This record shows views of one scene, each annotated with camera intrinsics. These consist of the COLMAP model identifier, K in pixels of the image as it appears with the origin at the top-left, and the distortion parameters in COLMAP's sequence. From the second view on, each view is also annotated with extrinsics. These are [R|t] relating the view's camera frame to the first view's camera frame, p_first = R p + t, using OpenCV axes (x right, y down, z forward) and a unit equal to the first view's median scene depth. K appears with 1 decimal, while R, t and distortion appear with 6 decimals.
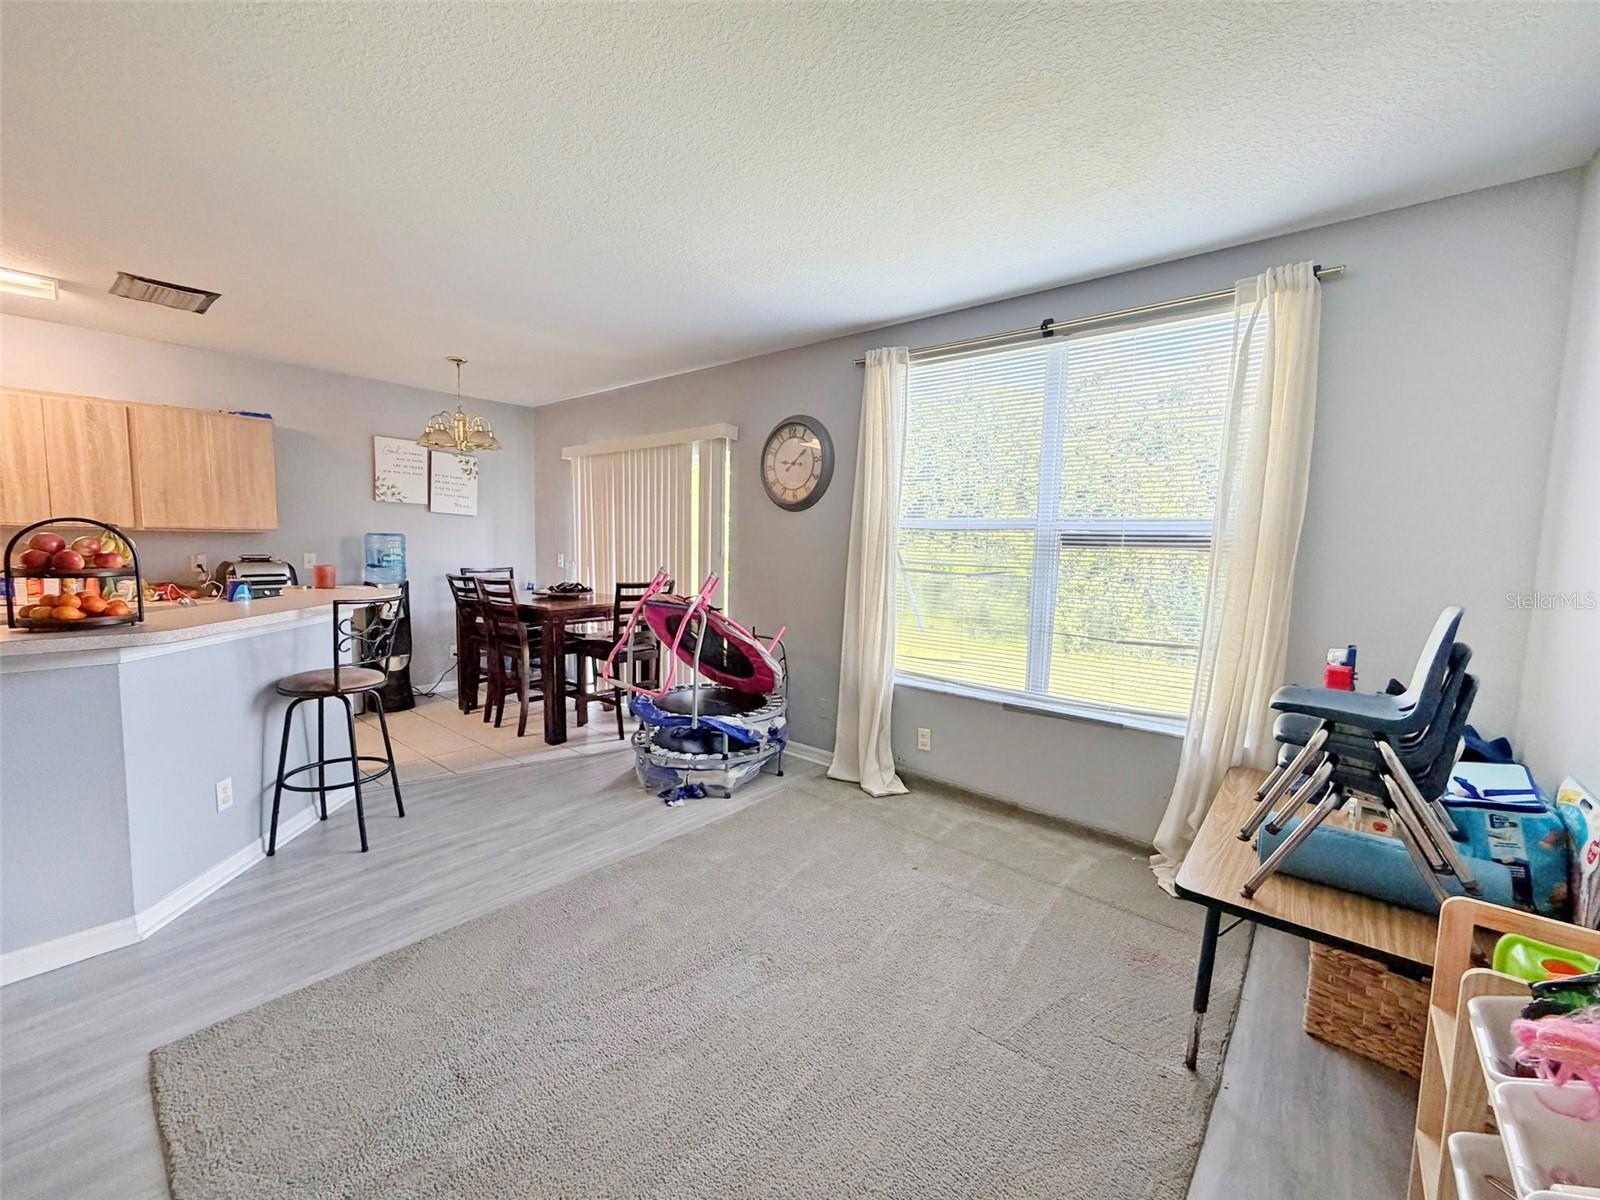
lens RADIAL K [[647.5, 0, 800.0], [0, 647.5, 600.0], [0, 0, 1]] dist [-0.007269, -0.000162]
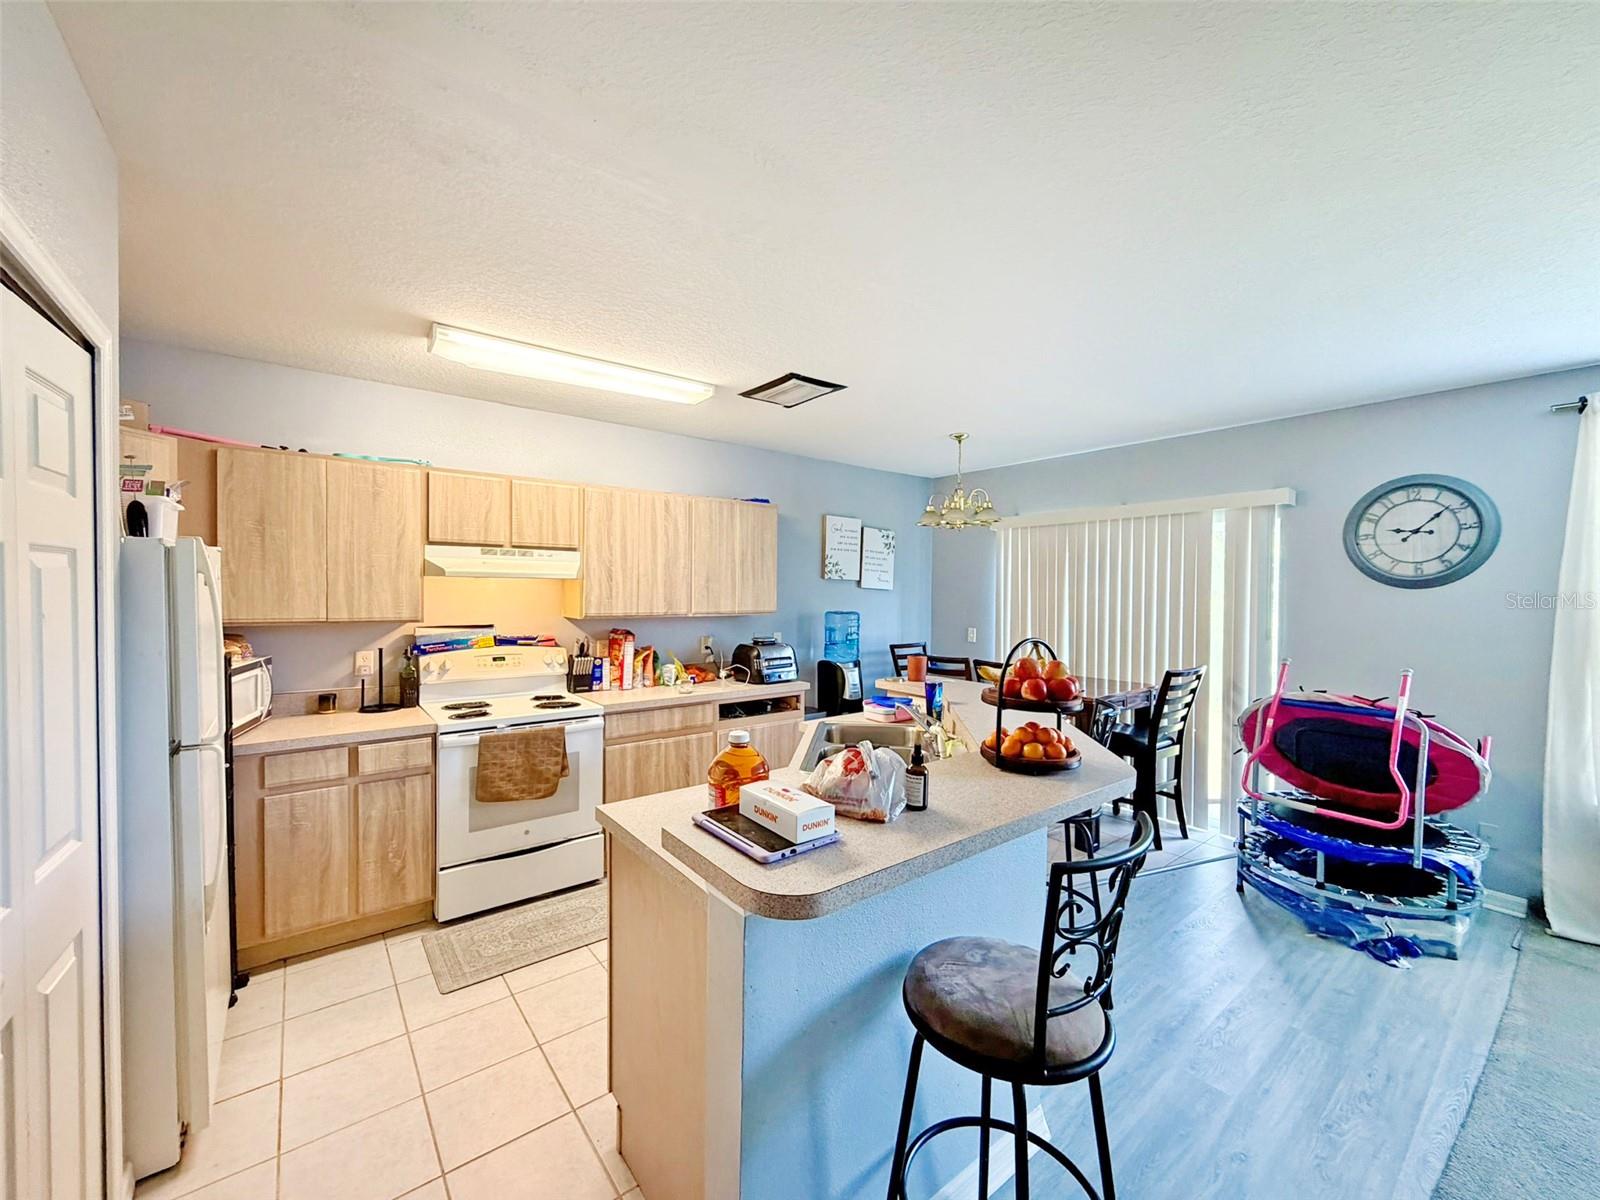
lens RADIAL K [[642.9, 0, 815.4], [0, 642.9, 599.0], [0, 0, 1]] dist [0.000487, 0.000063]
pose [[0.977460, -0.011902, -0.210787, -0.584513], [-0.005514, 0.996630, -0.081845, -0.051157], [0.211050, 0.081163, 0.974100, 0.033379]]
